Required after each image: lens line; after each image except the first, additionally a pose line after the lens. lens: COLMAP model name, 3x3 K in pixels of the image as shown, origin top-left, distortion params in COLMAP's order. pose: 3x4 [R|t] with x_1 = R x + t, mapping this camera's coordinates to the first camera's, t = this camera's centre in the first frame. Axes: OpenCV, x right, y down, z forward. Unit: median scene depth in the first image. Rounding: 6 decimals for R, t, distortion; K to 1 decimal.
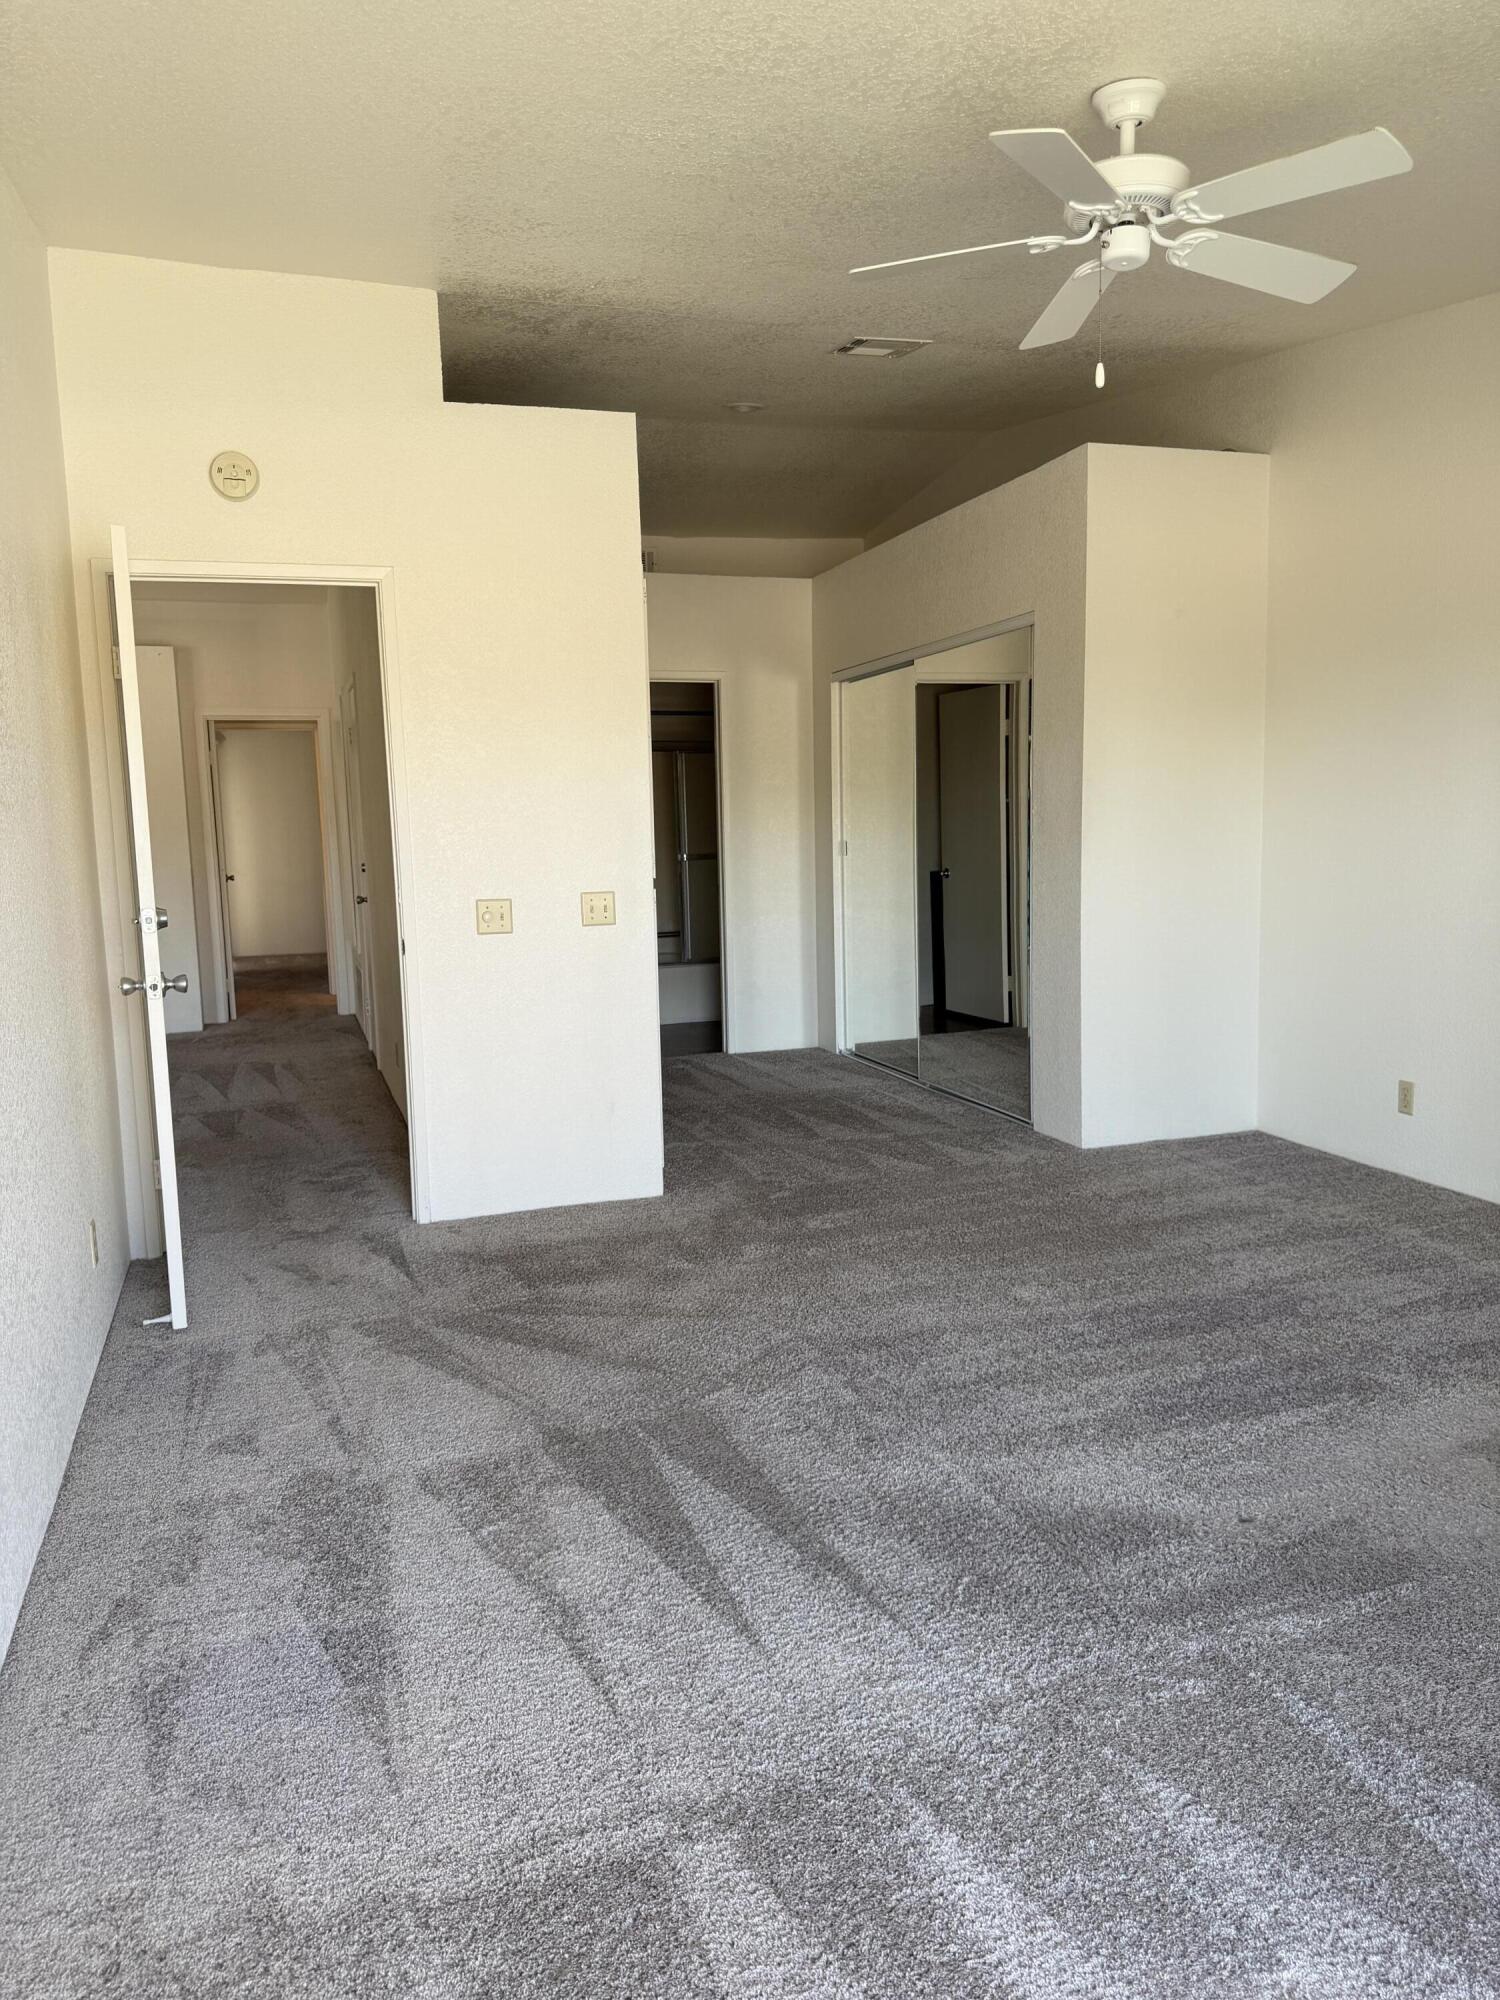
lens RADIAL K [[1412.1, 0, 744.1], [0, 1412.1, 1005.8], [0, 0, 1]] dist [0.136478, -0.245298]
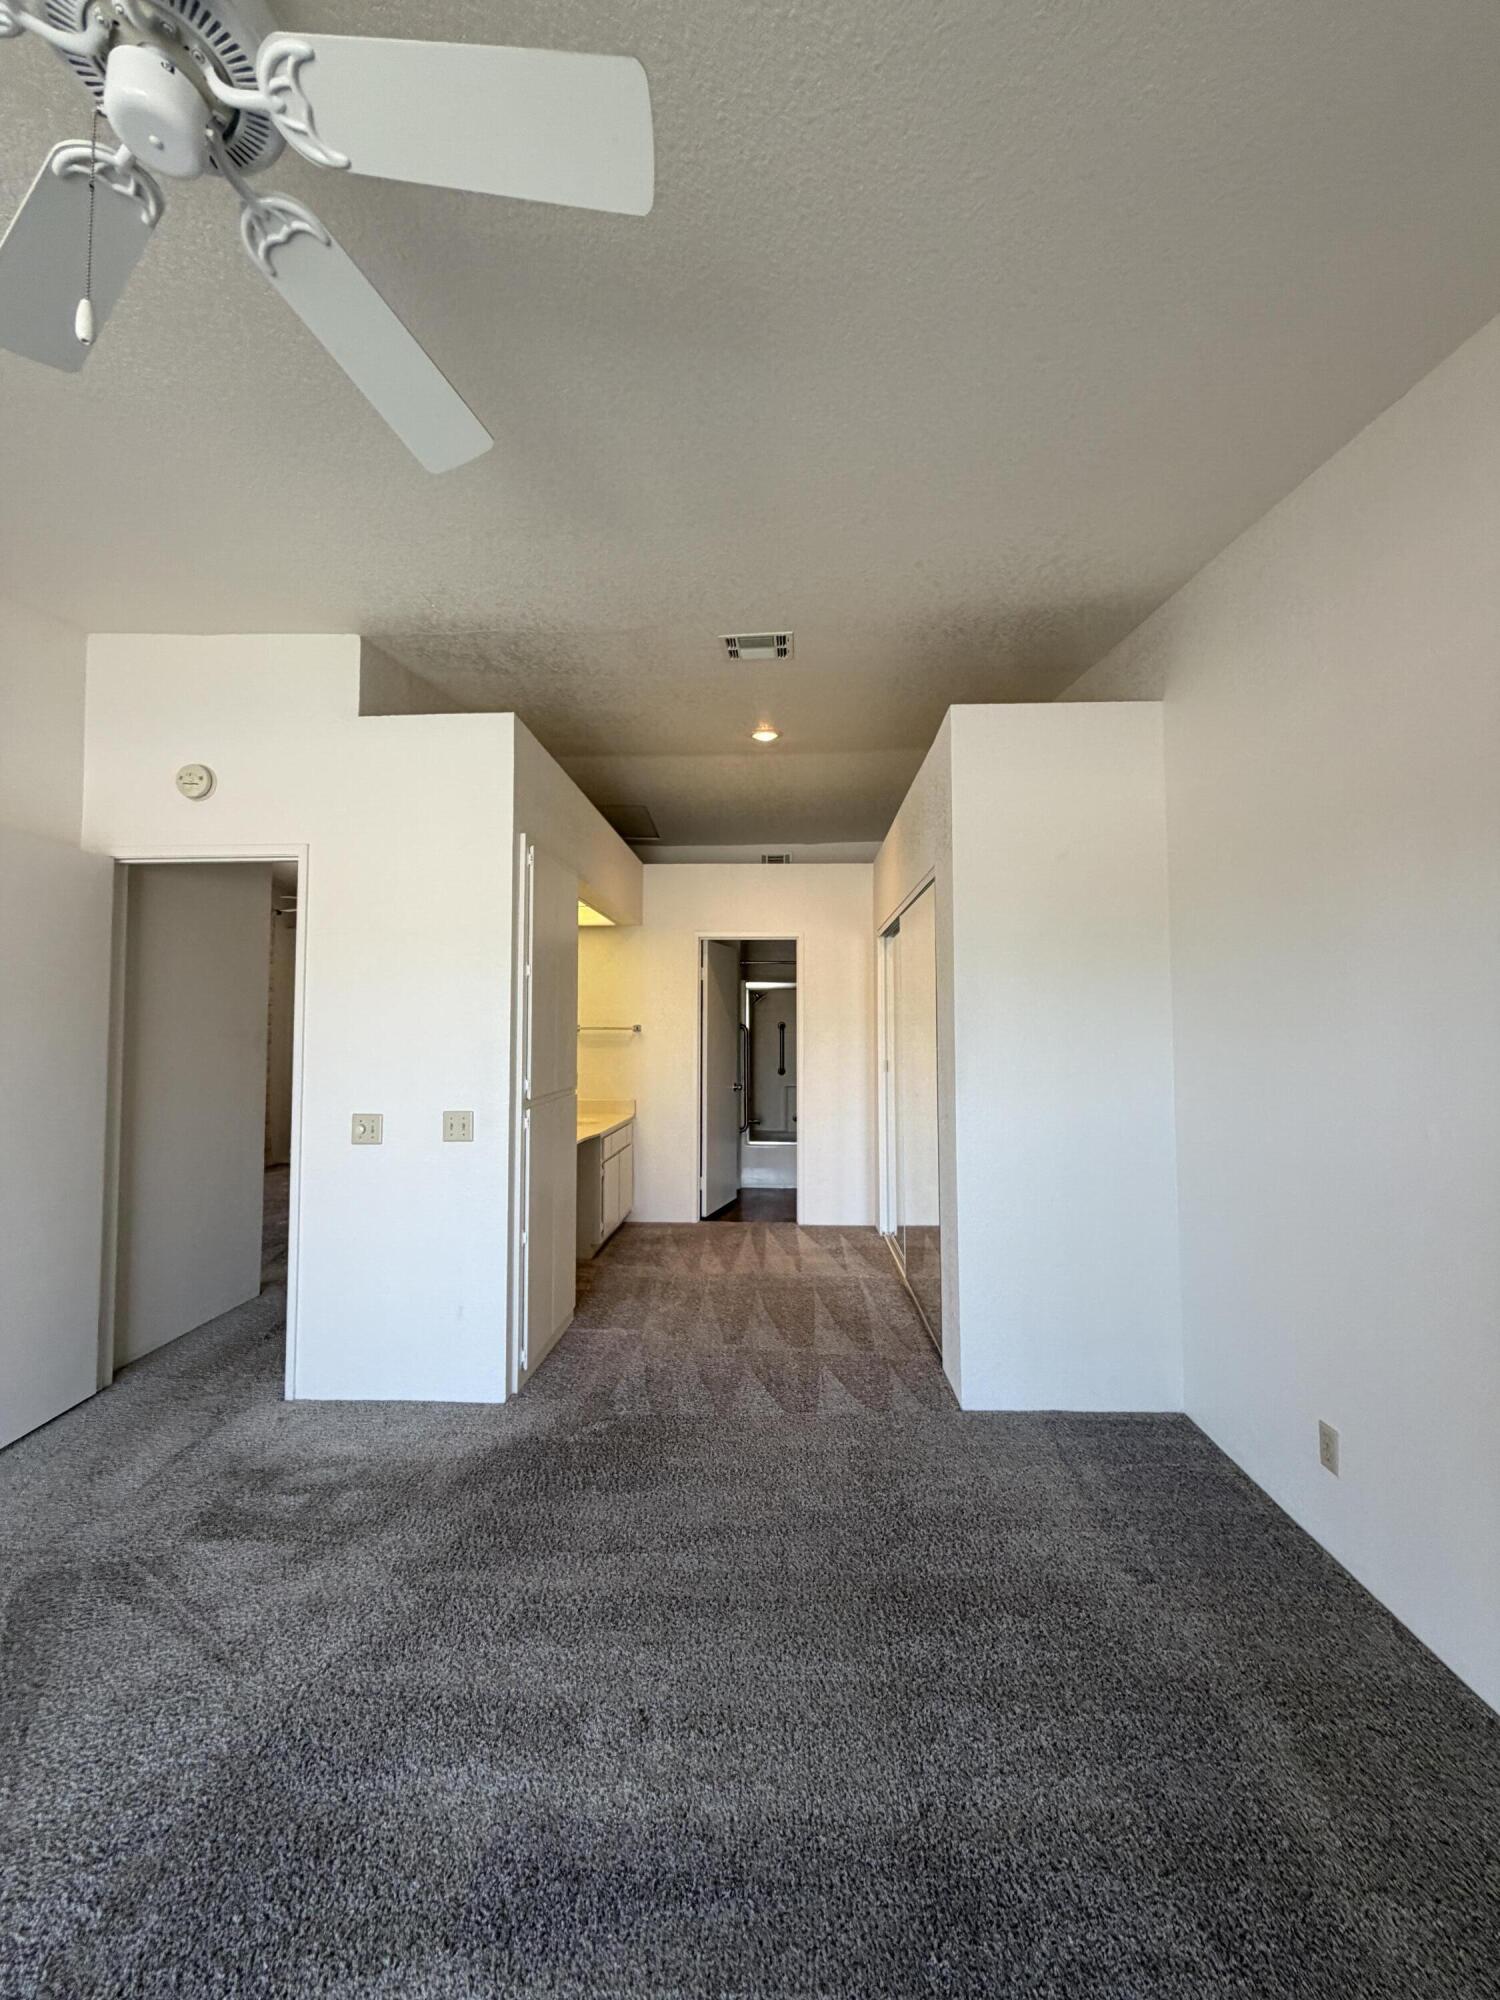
lens RADIAL K [[797.6, 0, 752.6], [0, 797.6, 993.9], [0, 0, 1]] dist [0.001328, 0.000318]
pose [[0.934018, 0.006431, -0.357168, 0.352049], [-0.067523, 0.984992, -0.158842, -0.090645], [0.350786, 0.172479, 0.920435, 0.503526]]
